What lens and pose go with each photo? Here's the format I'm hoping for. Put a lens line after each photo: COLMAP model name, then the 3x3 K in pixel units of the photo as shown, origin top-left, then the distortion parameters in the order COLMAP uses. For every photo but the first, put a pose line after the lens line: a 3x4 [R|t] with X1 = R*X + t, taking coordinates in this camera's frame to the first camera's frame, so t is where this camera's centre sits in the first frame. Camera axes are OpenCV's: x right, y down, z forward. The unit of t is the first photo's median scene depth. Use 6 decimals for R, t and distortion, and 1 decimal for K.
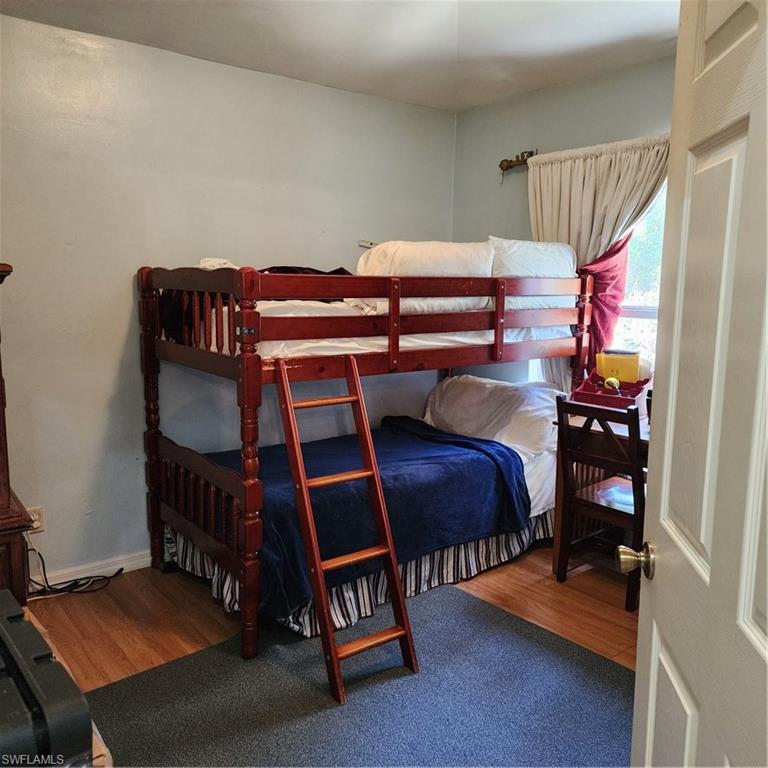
lens RADIAL K [[687.3, 0, 382.4], [0, 687.3, 379.0], [0, 0, 1]] dist [0.087431, -0.076463]
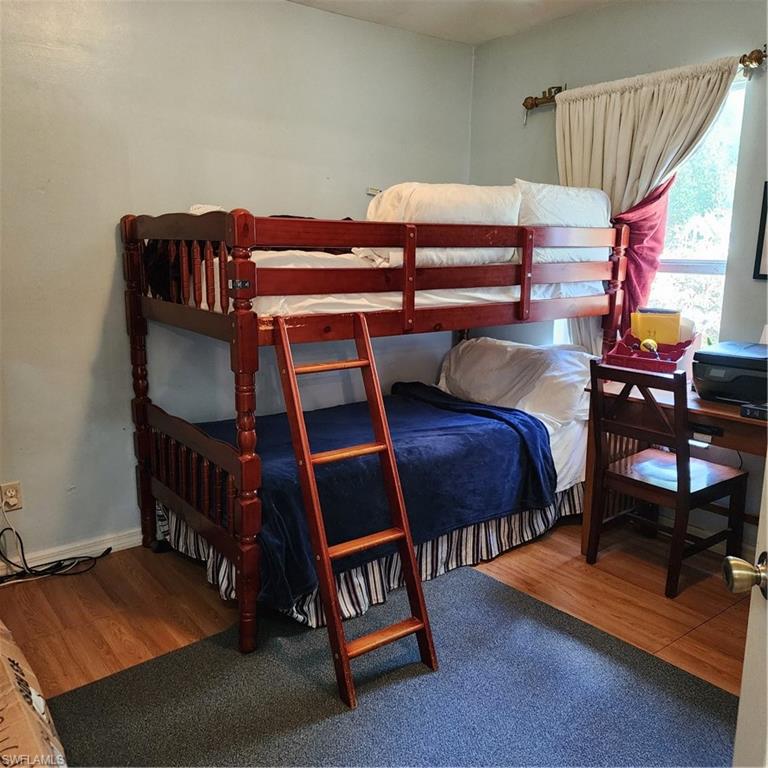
lens RADIAL K [[687.3, 0, 382.4], [0, 687.3, 379.0], [0, 0, 1]] dist [0.087431, -0.076463]
pose [[0.999977, -0.000243, -0.006709, -0.010545], [0.000576, 0.998761, 0.049767, 0.005056], [0.006688, -0.049770, 0.998738, 0.105722]]
